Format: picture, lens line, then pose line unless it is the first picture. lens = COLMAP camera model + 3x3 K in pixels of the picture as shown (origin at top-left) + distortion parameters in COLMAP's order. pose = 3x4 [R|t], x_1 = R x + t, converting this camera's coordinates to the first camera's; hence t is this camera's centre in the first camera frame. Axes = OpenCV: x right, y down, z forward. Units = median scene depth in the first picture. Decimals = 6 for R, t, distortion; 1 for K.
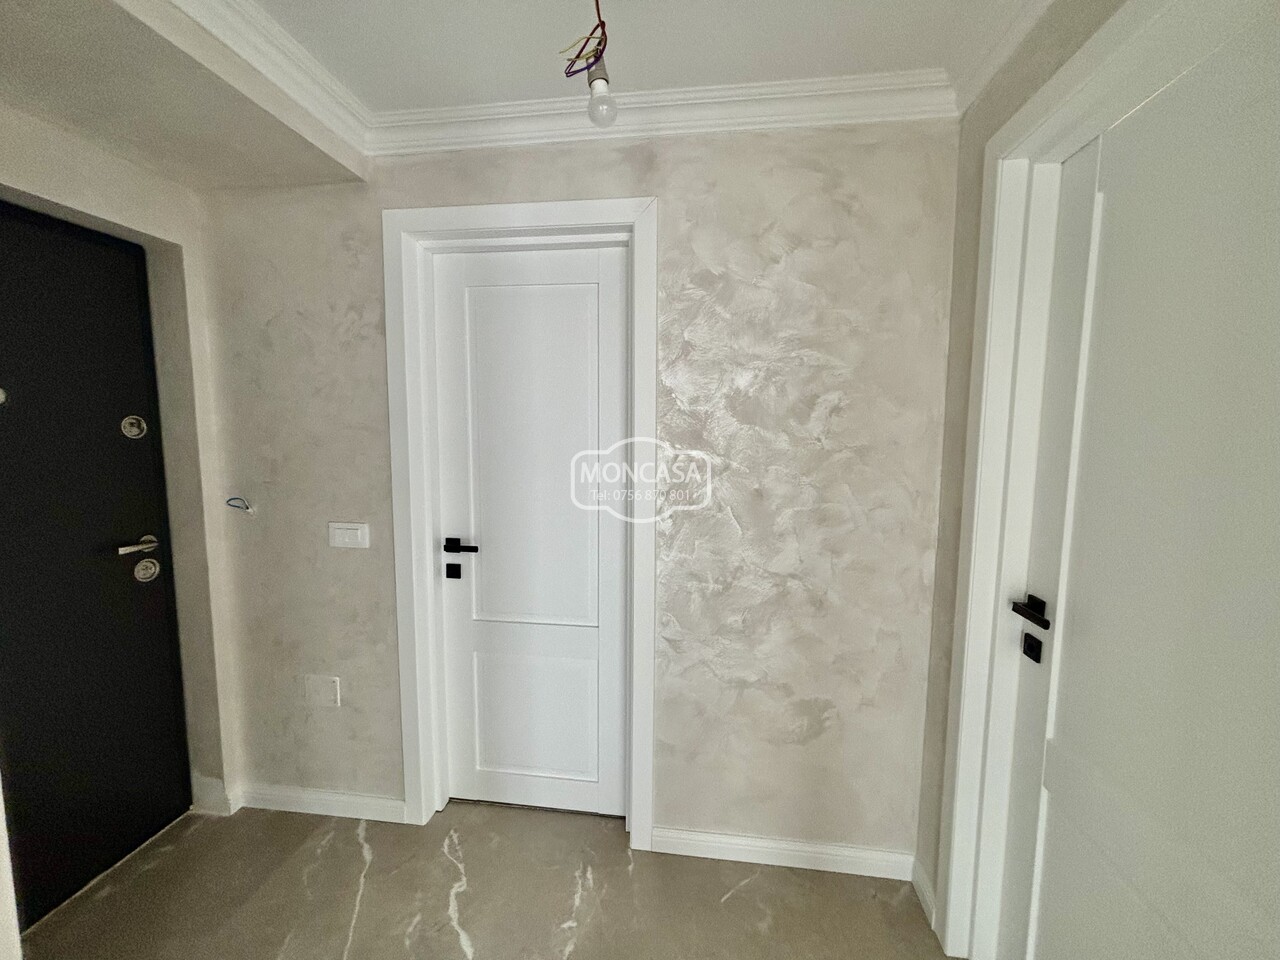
lens RADIAL K [[512.6, 0, 639.2], [0, 512.6, 475.8], [0, 0, 1]] dist [-0.008733, 0.001377]
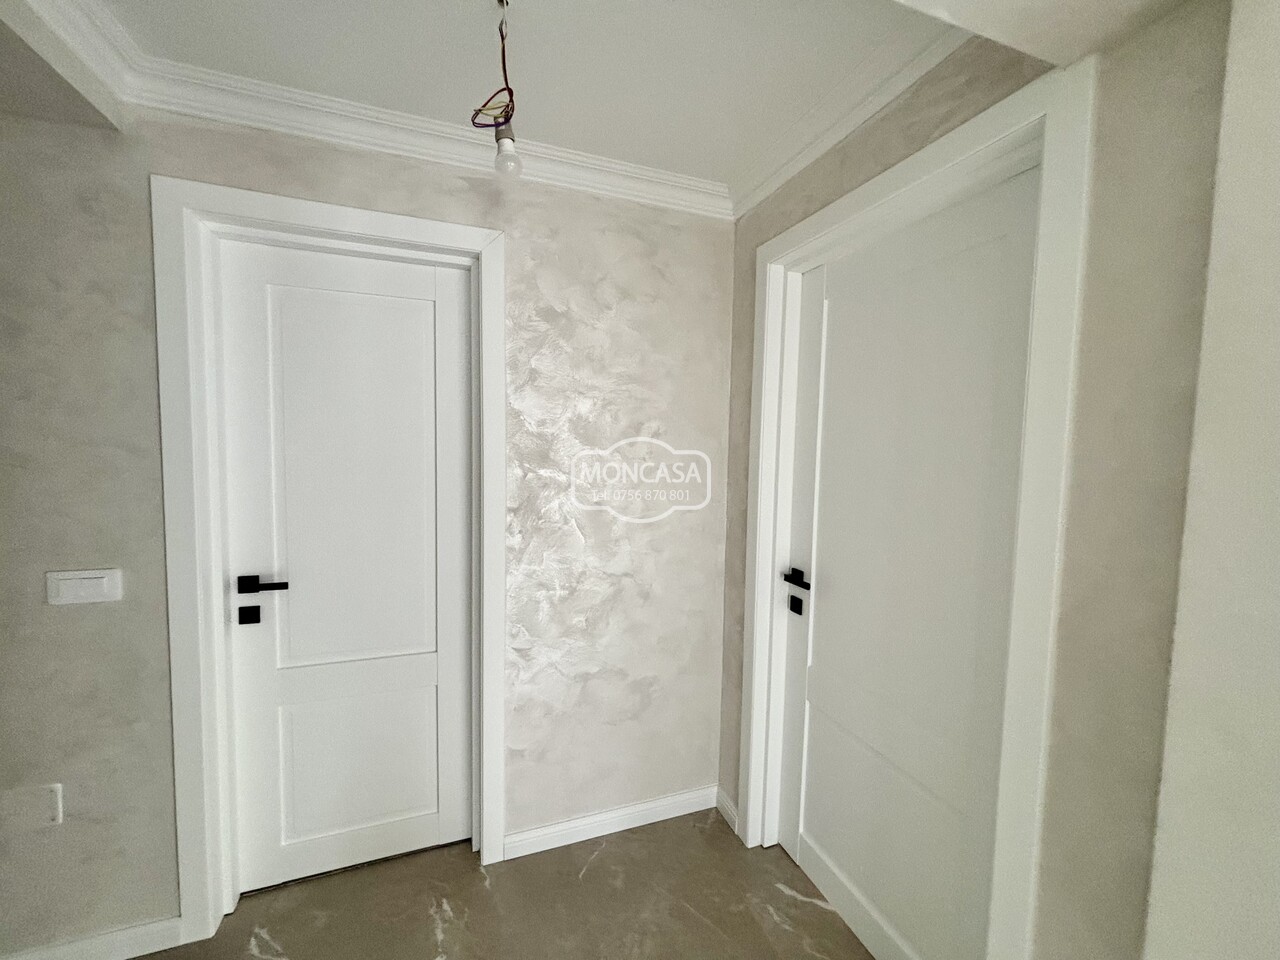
lens RADIAL K [[512.6, 0, 635.7], [0, 512.6, 474.0], [0, 0, 1]] dist [-0.008733, 0.001377]
pose [[0.882059, -0.018149, 0.470789, -0.226030], [0.029833, 0.999404, -0.017367, -0.014509], [-0.470193, 0.029364, 0.882075, -0.051923]]
